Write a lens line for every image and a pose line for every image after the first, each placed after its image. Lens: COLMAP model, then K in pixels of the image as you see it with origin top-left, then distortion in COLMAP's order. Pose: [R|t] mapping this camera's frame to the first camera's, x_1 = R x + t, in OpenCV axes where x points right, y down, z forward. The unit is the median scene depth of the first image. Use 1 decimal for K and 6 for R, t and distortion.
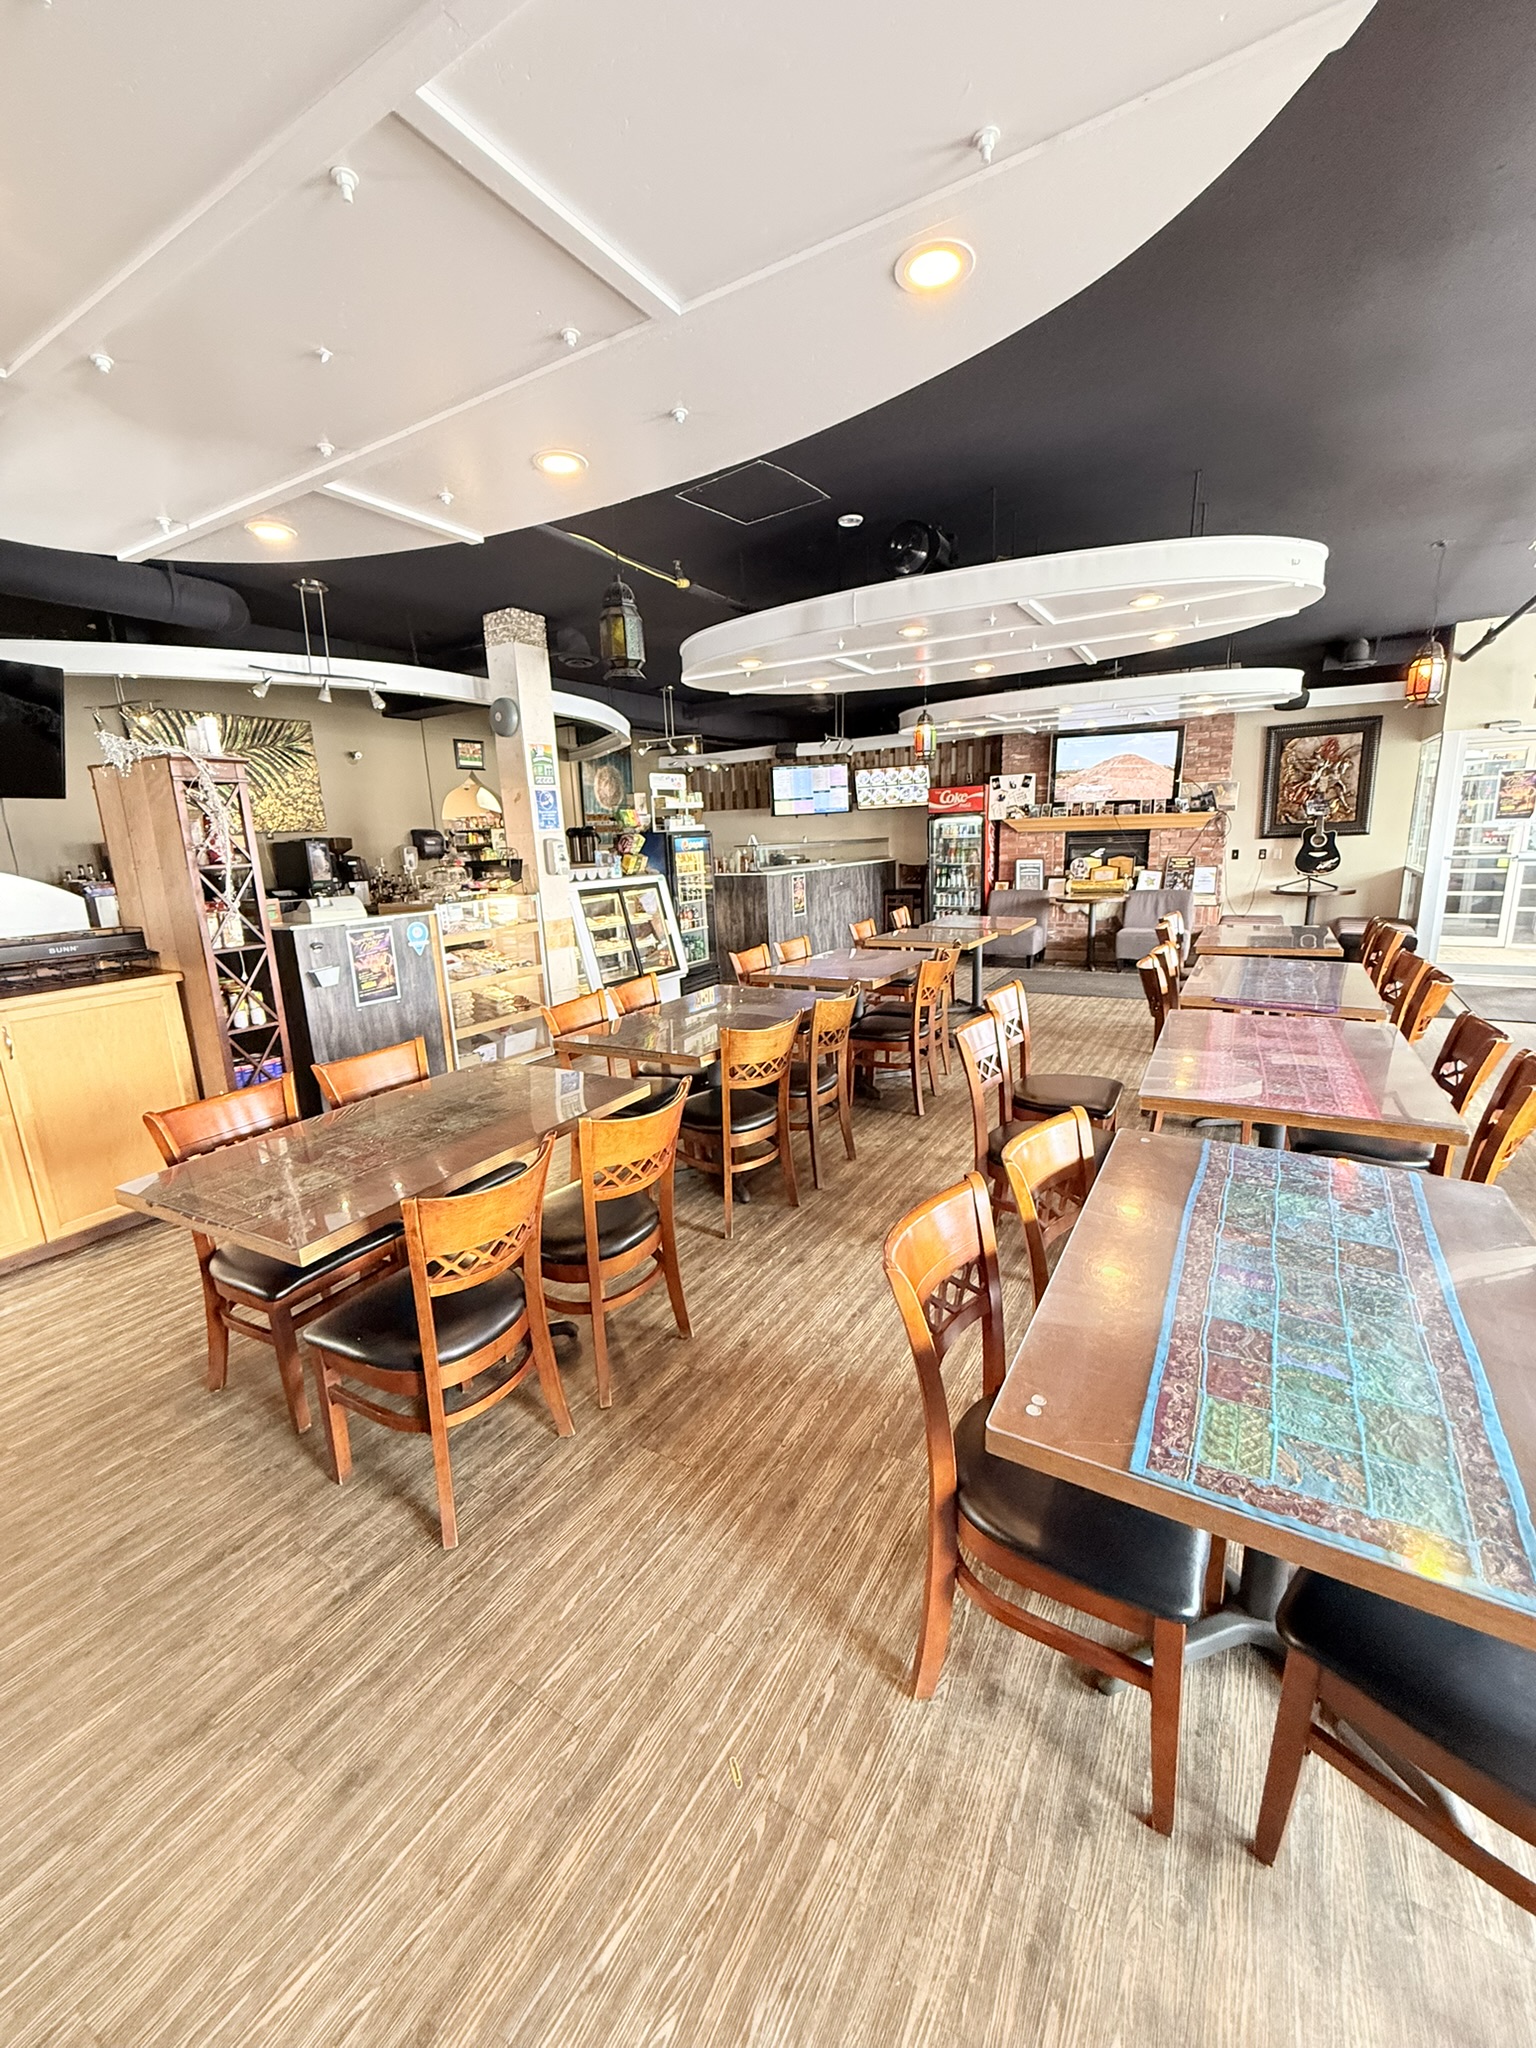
lens RADIAL K [[820.1, 0, 768.8], [0, 820.1, 1019.4], [0, 0, 1]] dist [0.000578, 0.000198]
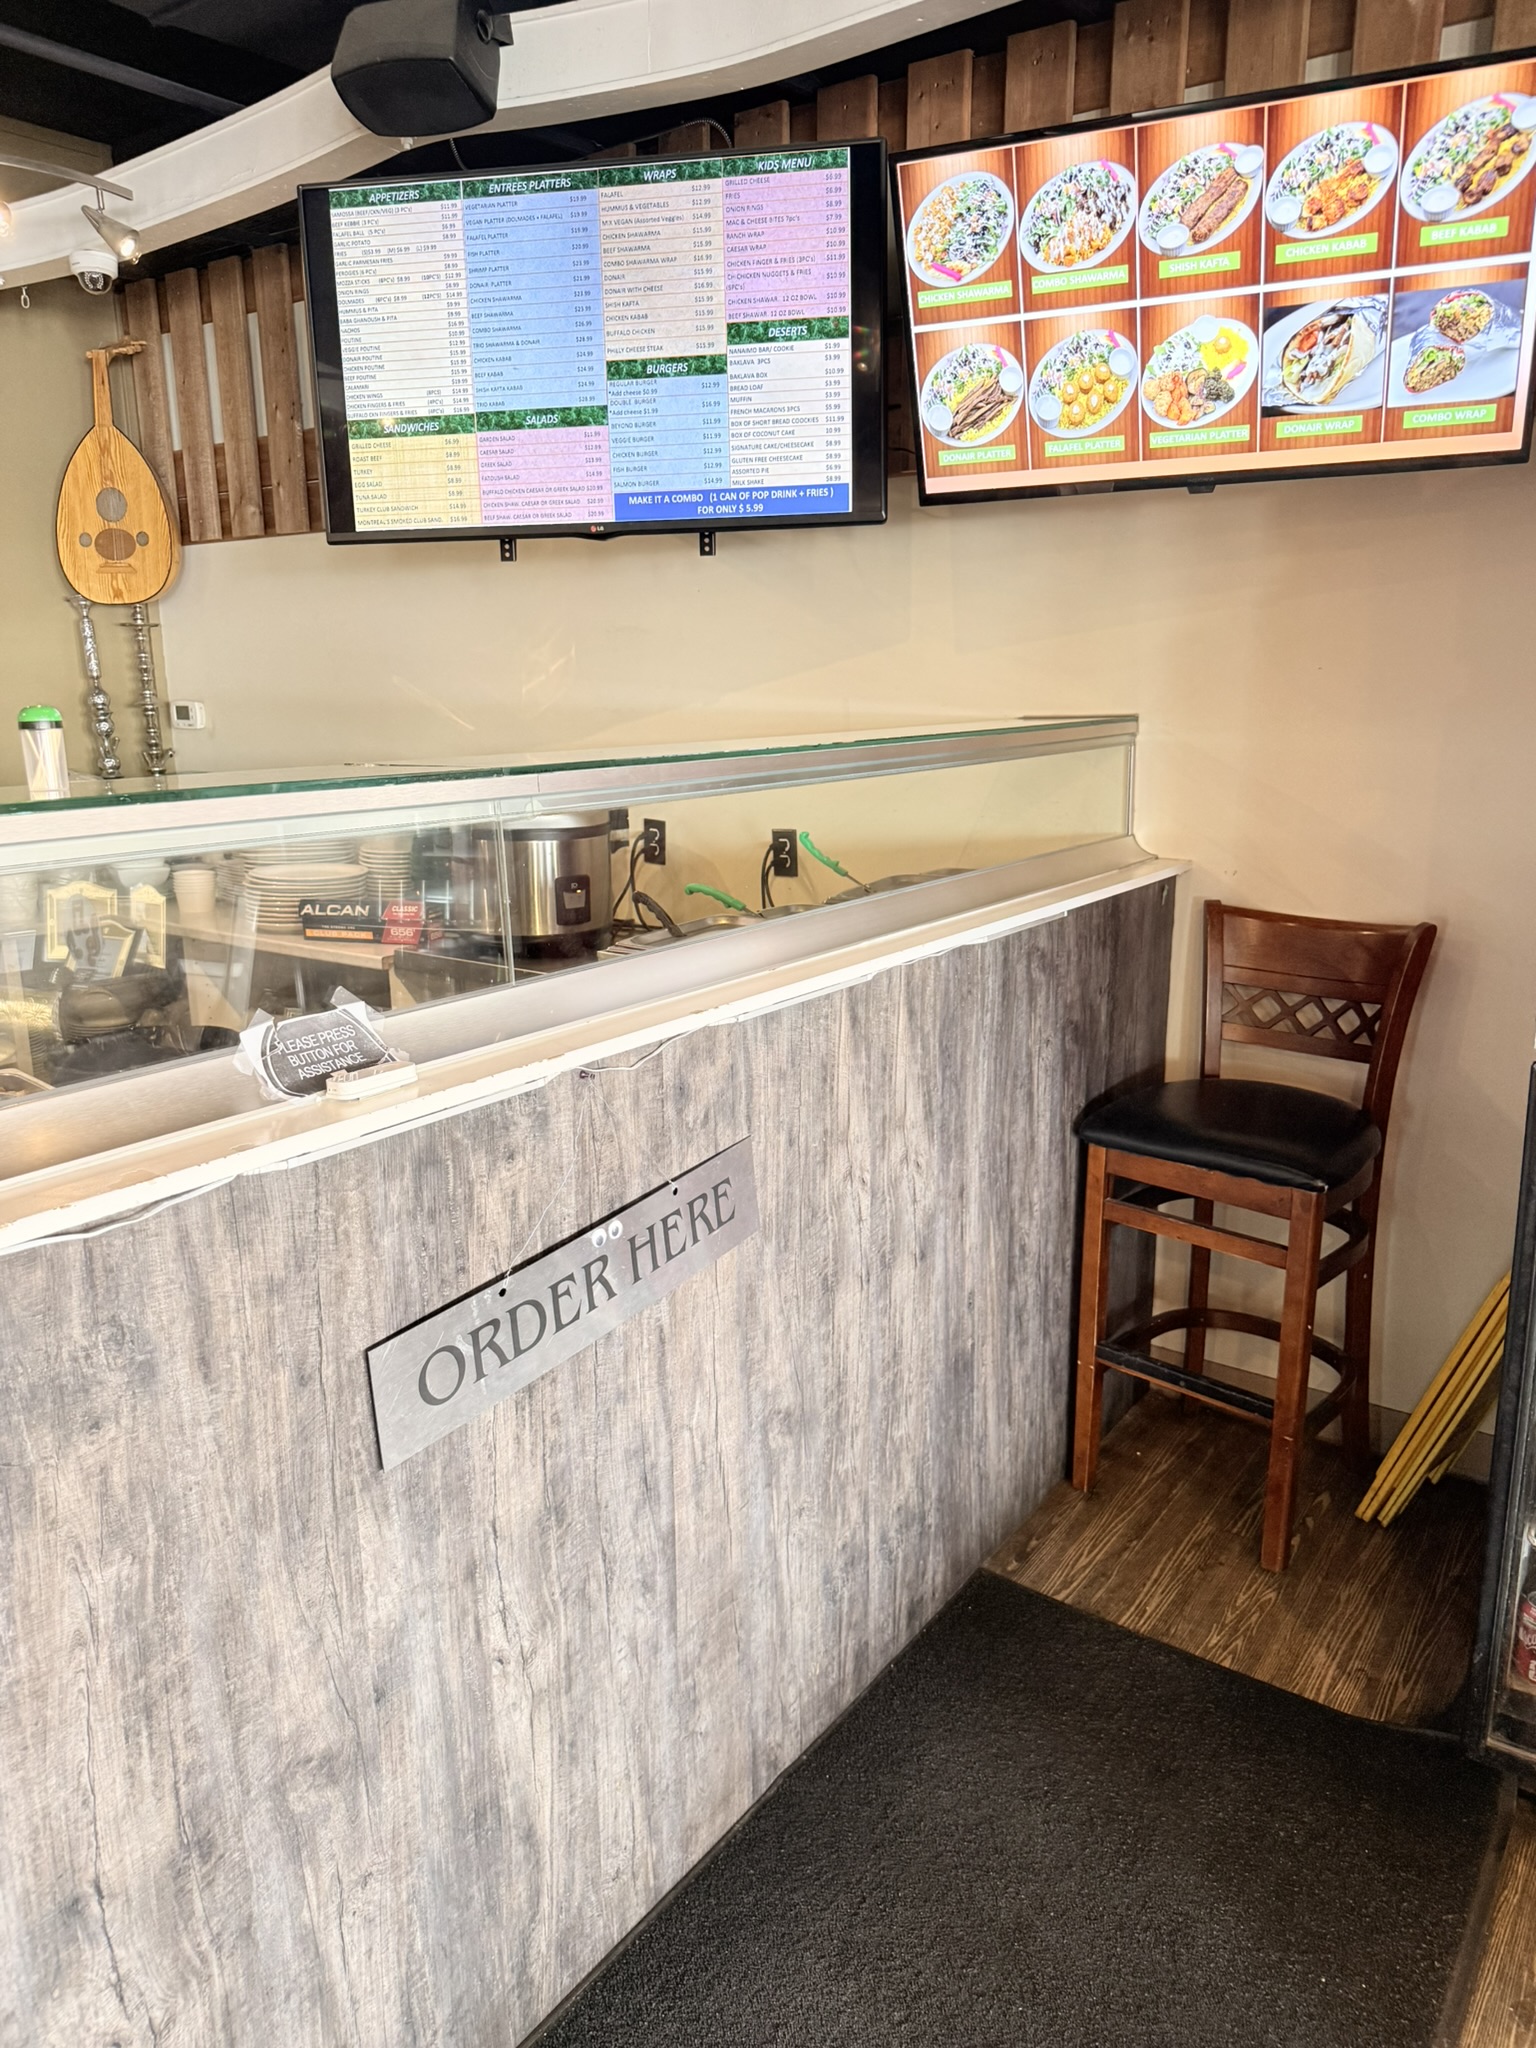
lens RADIAL K [[1448.8, 0, 760.7], [0, 1448.8, 1032.0], [0, 0, 1]] dist [0.001113, -0.003737]
pose [[0.996273, 0.050404, -0.070004, 0.349951], [-0.048927, 0.998545, 0.022657, -0.583589], [0.071044, -0.019148, 0.997289, 2.567486]]
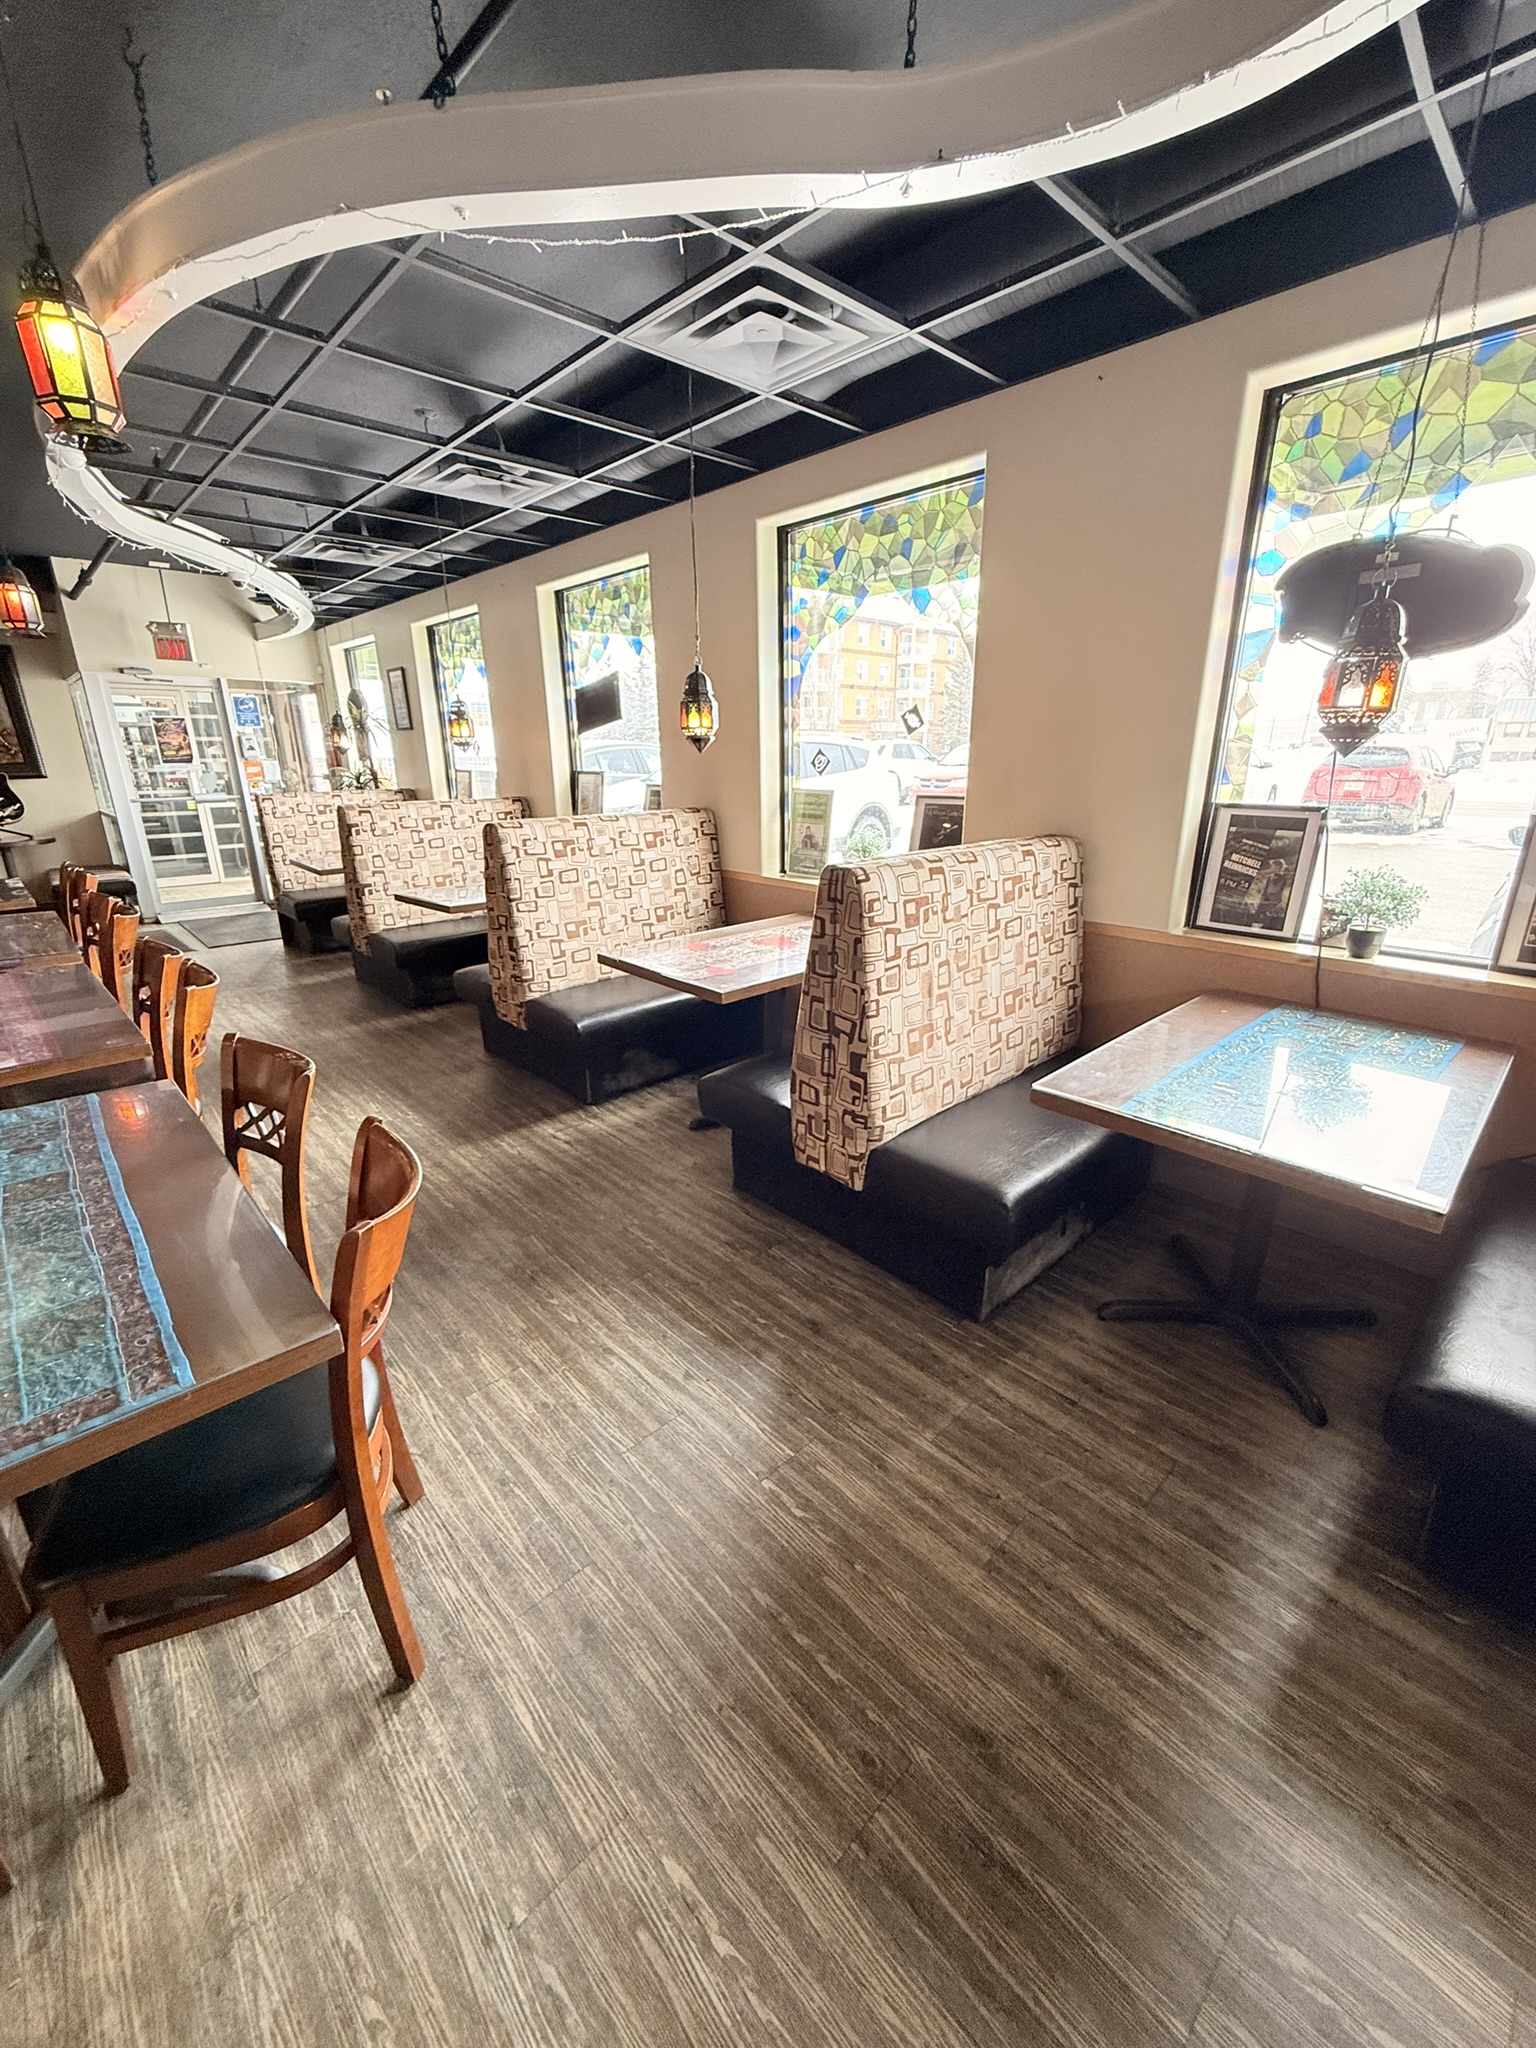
lens RADIAL K [[820.1, 0, 768.8], [0, 820.1, 1019.4], [0, 0, 1]] dist [0.000578, 0.000198]
pose [[0.270809, -0.262823, 0.926060, 0.049269], [0.208708, 0.955155, 0.210048, 0.030914], [-0.939736, 0.136393, 0.313518, -0.063081]]
